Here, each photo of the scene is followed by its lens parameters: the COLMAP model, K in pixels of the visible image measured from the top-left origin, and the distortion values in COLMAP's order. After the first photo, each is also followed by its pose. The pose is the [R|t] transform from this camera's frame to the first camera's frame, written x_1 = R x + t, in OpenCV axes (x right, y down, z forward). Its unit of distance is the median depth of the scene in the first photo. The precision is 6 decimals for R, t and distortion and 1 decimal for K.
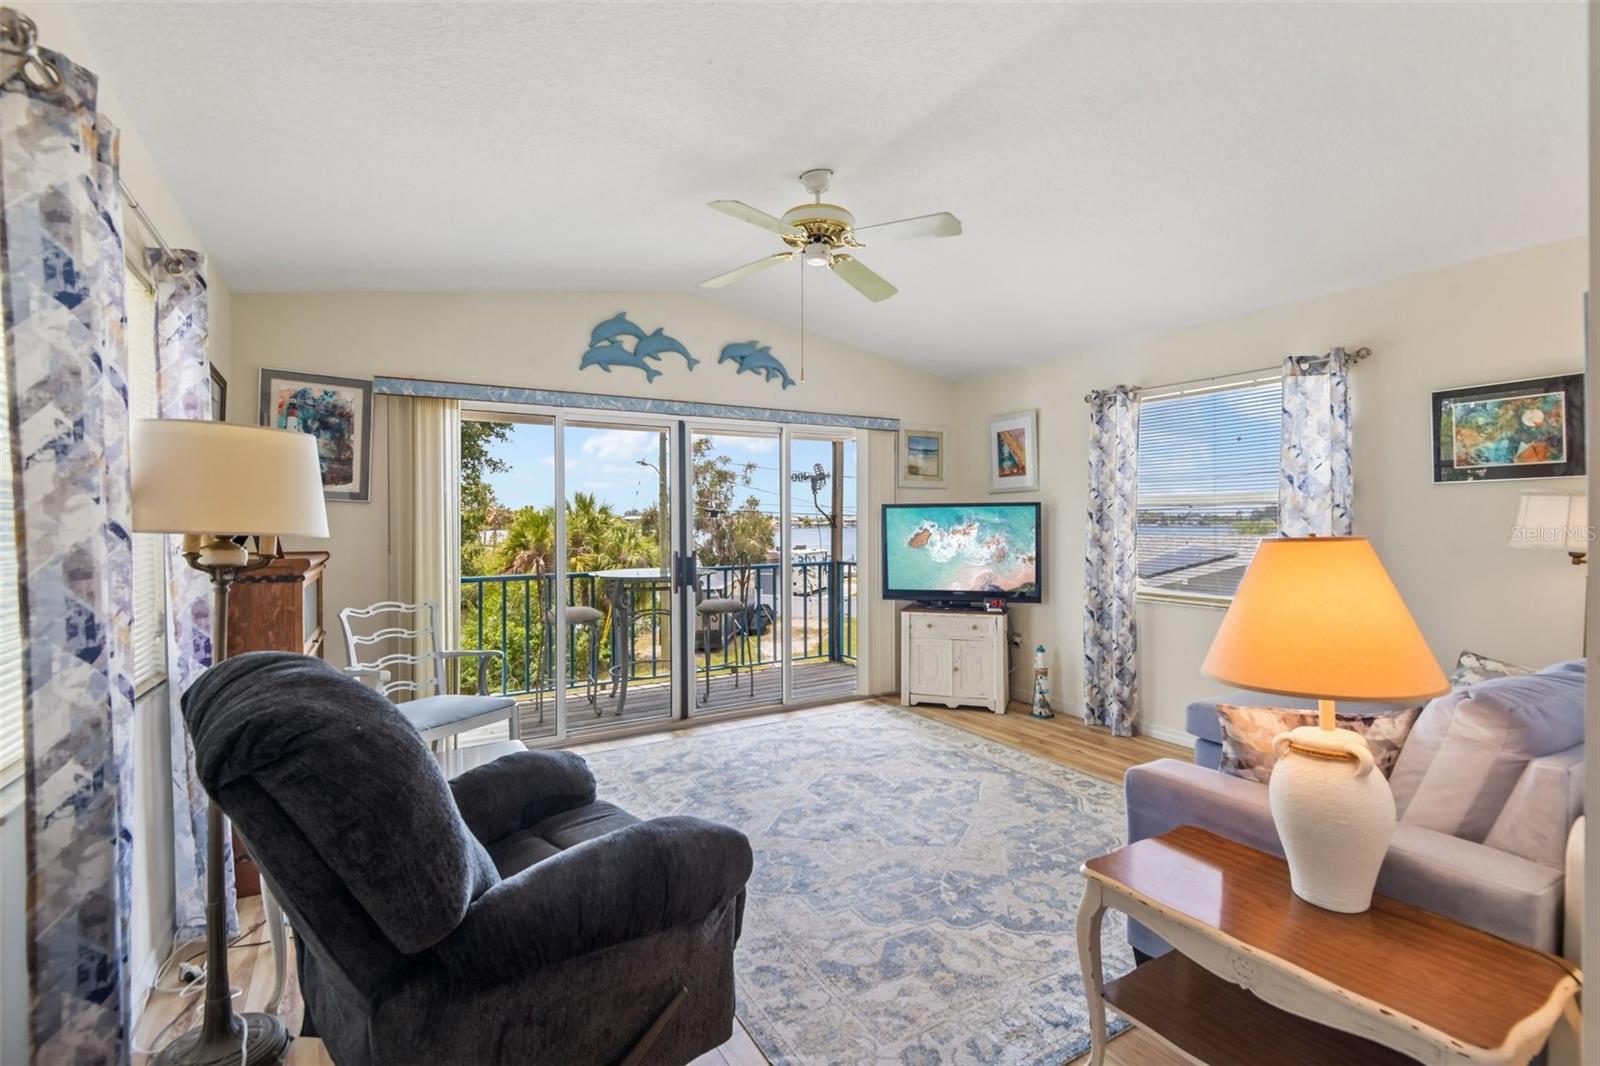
lens RADIAL K [[735.4, 0, 784.2], [0, 735.4, 529.7], [0, 0, 1]] dist [0.021719, -0.021048]
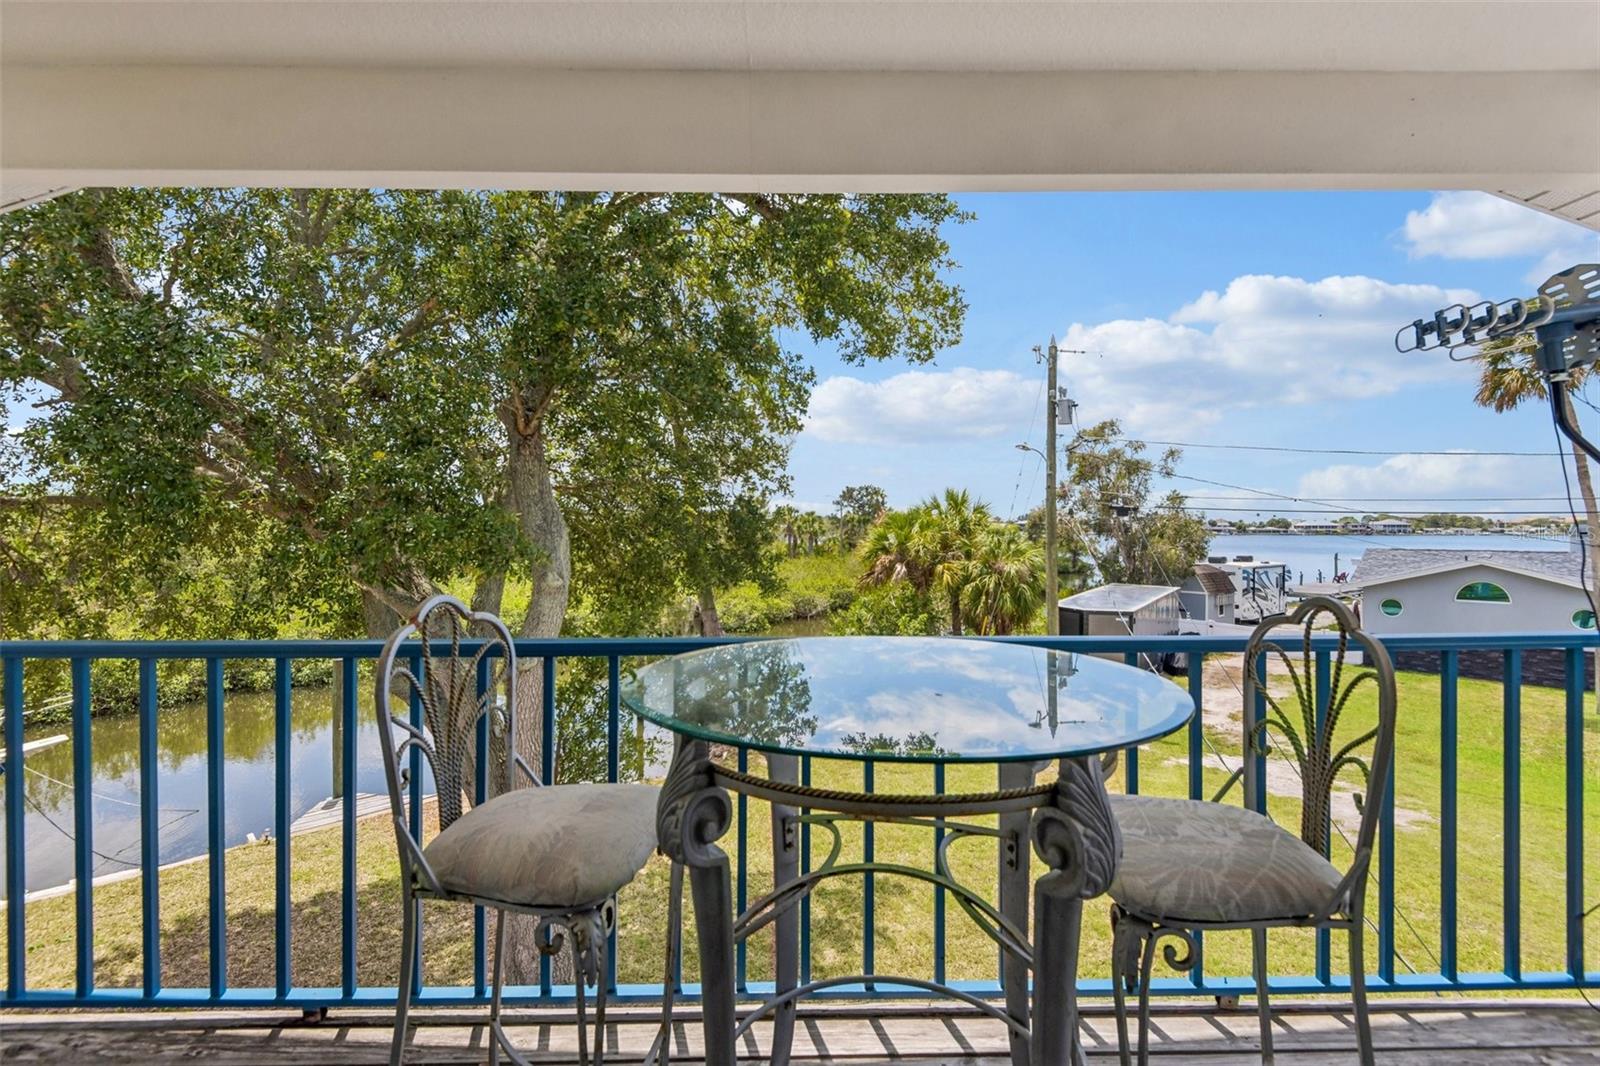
lens RADIAL K [[735.4, 0, 784.2], [0, 735.4, 529.7], [0, 0, 1]] dist [0.021719, -0.021048]
pose [[0.867449, 0.007252, -0.497473, -0.016861], [-0.010186, 0.999943, -0.003185, 0.001713], [0.497421, 0.007830, 0.867474, 0.150659]]
